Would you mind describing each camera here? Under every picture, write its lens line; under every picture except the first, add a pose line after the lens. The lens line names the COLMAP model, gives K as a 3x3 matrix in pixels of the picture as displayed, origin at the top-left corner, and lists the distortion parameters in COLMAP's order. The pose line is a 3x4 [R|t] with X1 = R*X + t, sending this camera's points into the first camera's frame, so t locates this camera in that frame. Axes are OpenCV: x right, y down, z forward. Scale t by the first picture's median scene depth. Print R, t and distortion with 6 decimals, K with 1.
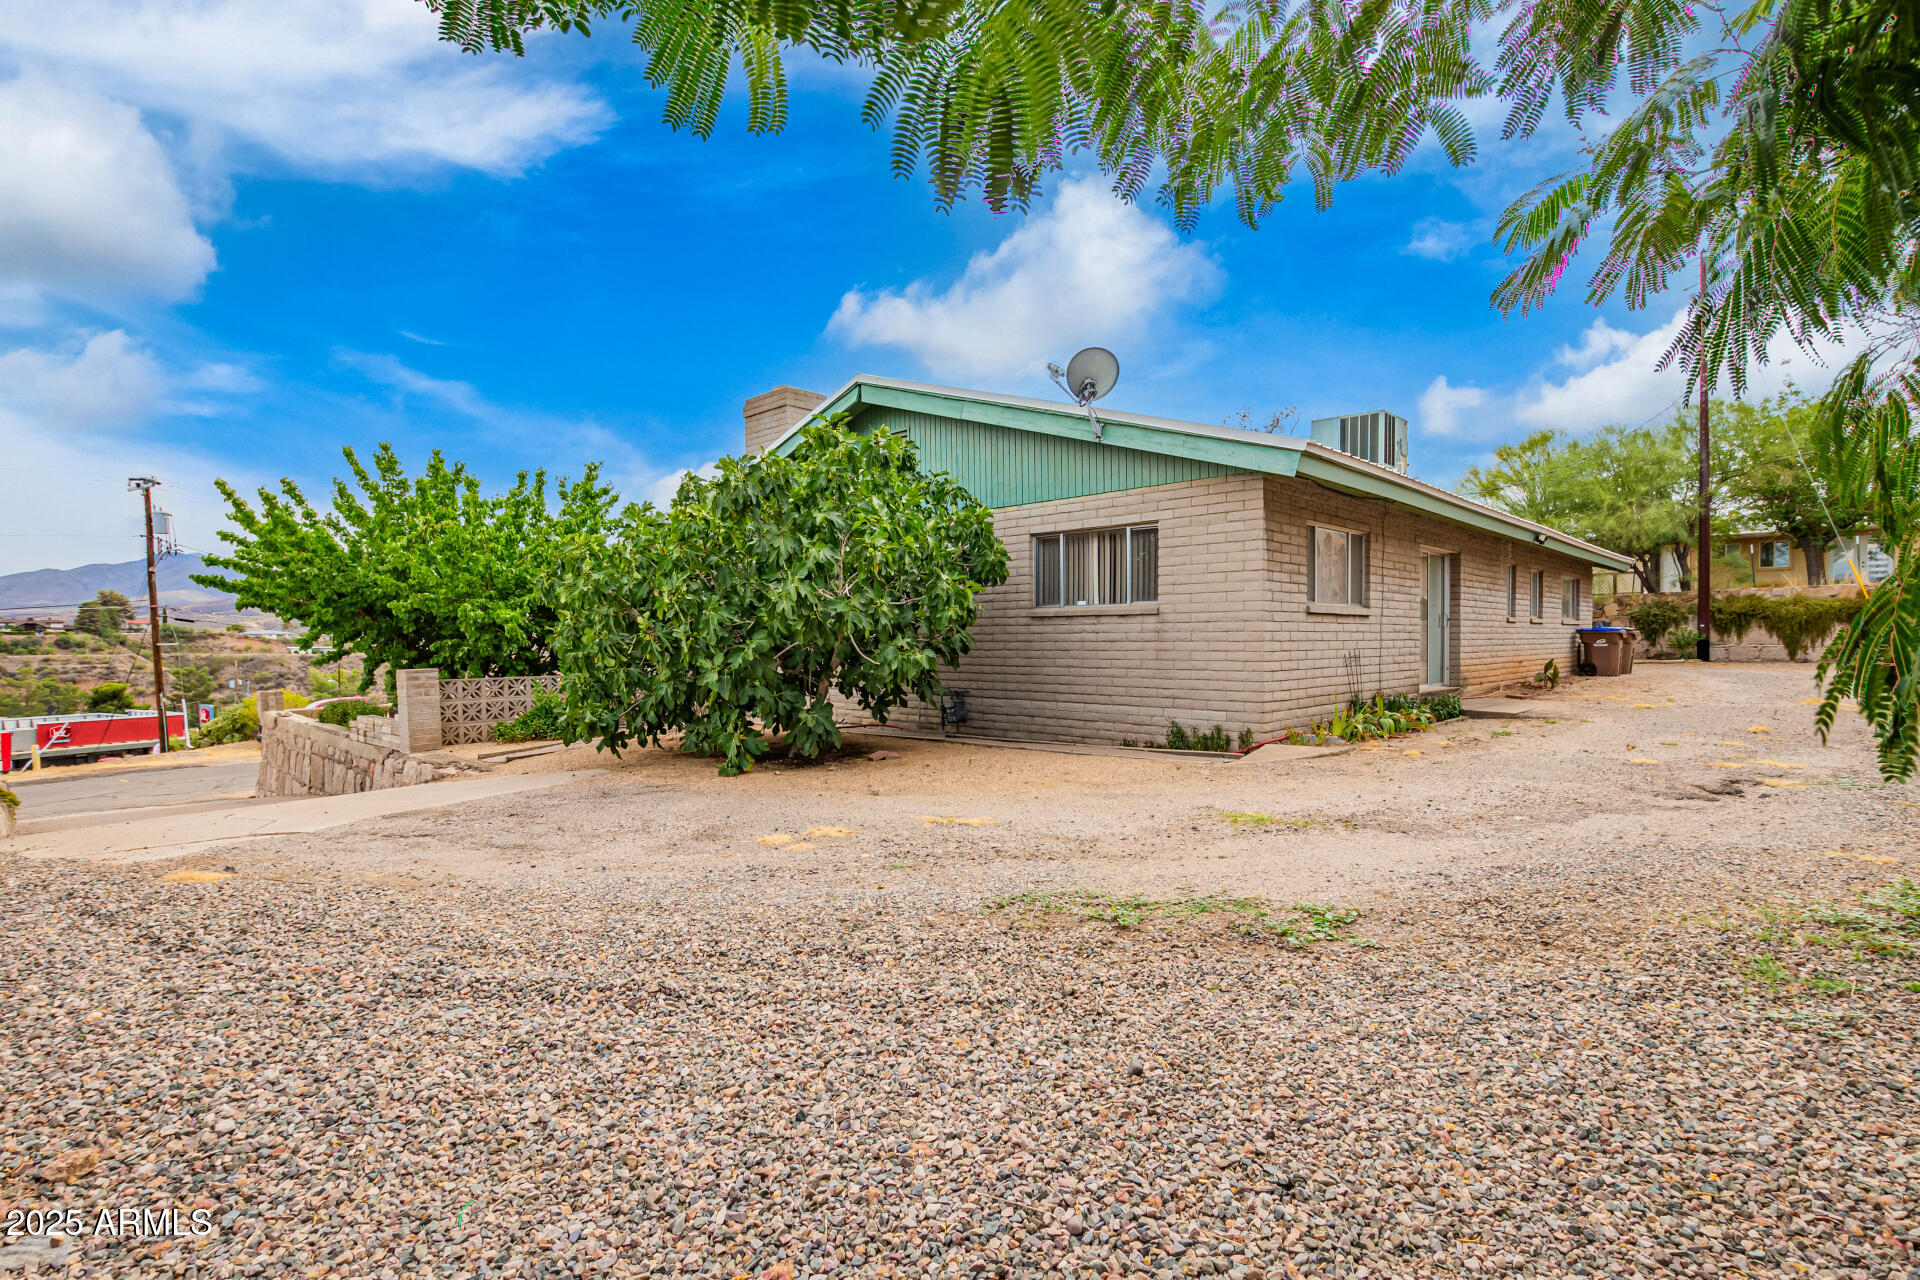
lens RADIAL K [[901.2, 0, 974.2], [0, 901.2, 653.9], [0, 0, 1]] dist [-0.020430, -0.000161]
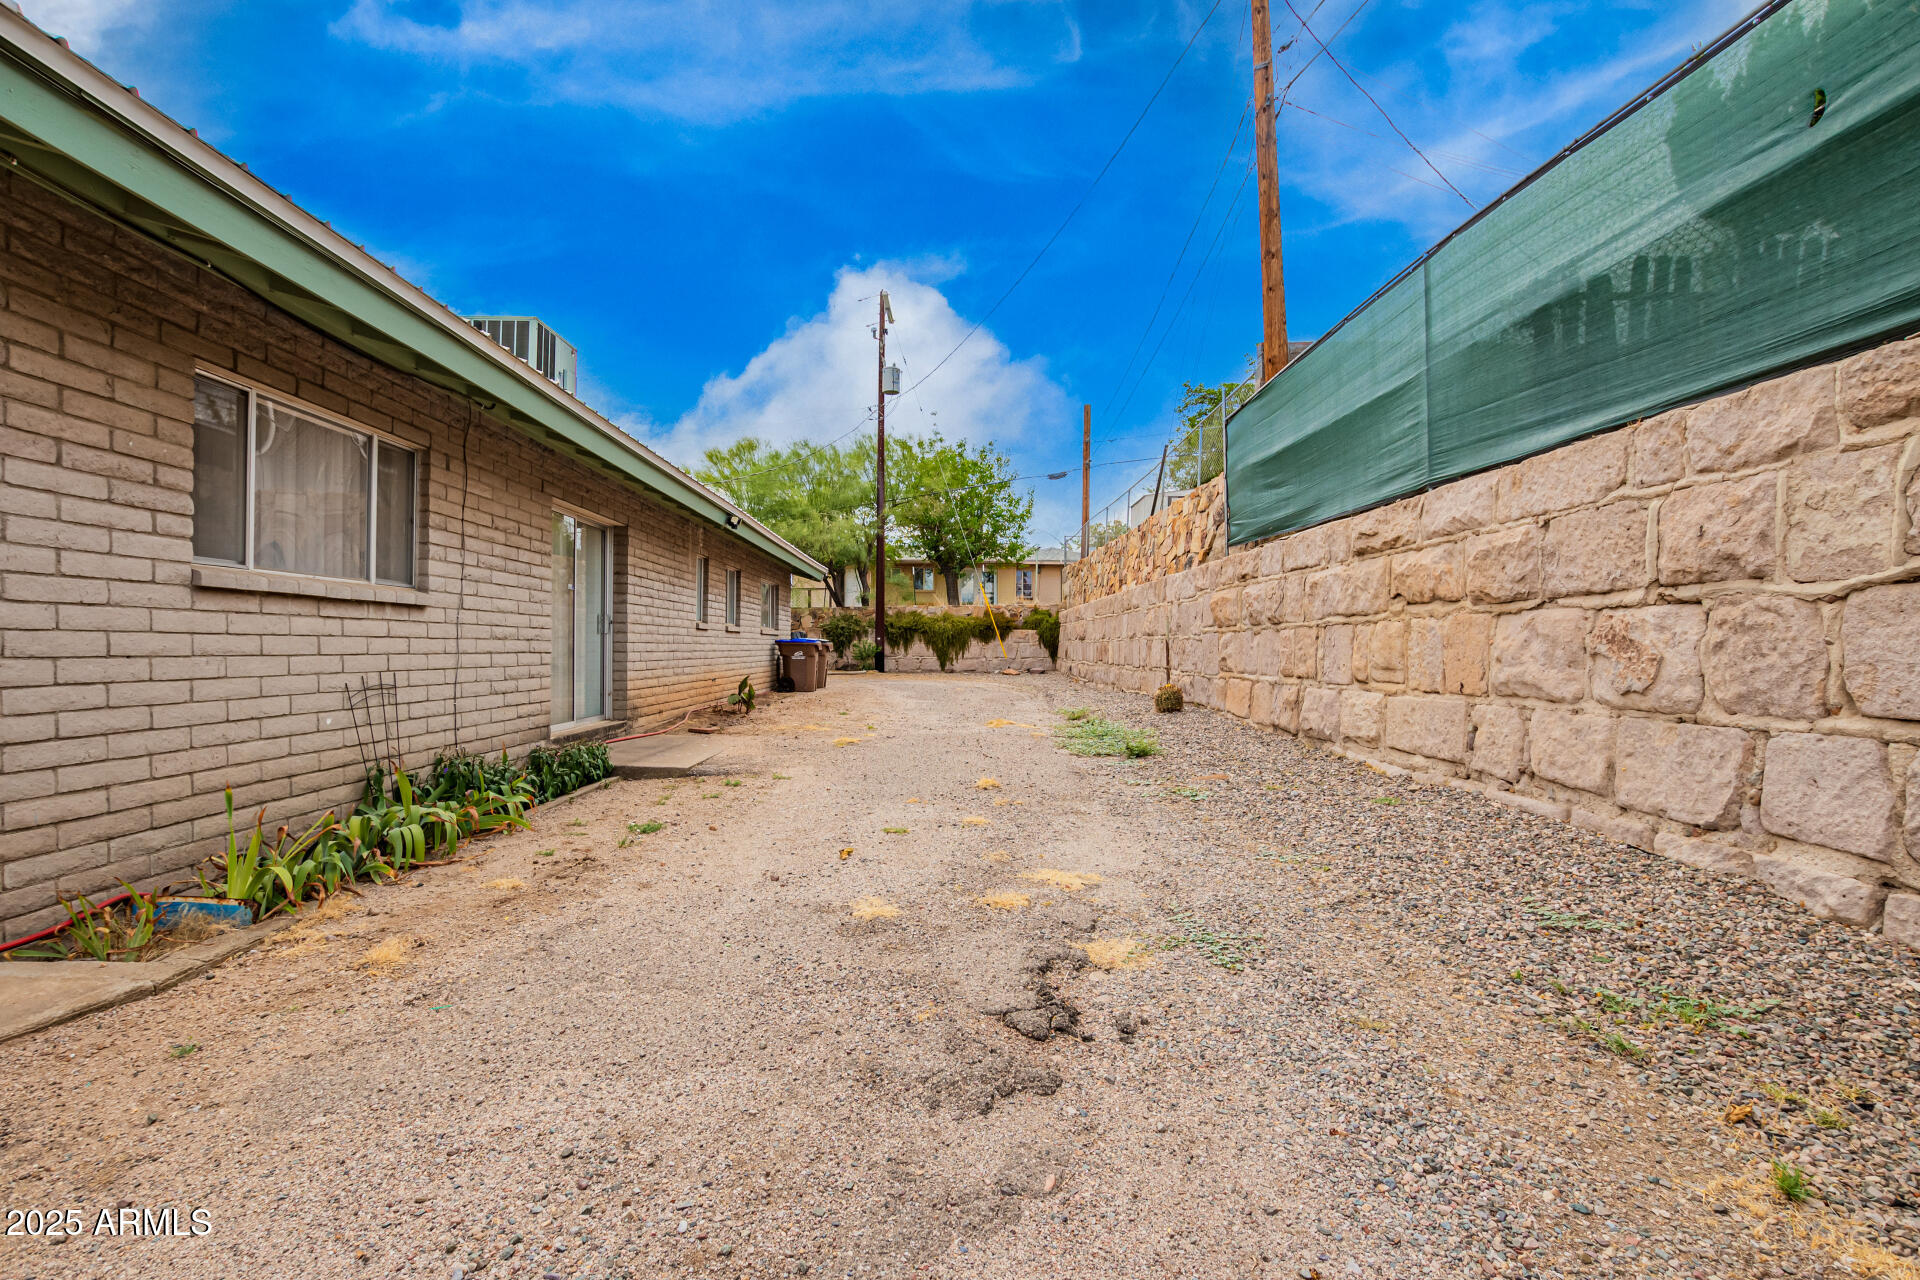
lens RADIAL K [[882.5, 0, 949.4], [0, 882.5, 642.5], [0, 0, 1]] dist [-0.017135, 0.000429]
pose [[0.709195, 0.013288, 0.704887, 0.166718], [0.002559, 0.999767, -0.021421, -0.005597], [-0.705008, 0.016995, 0.708996, 0.238289]]
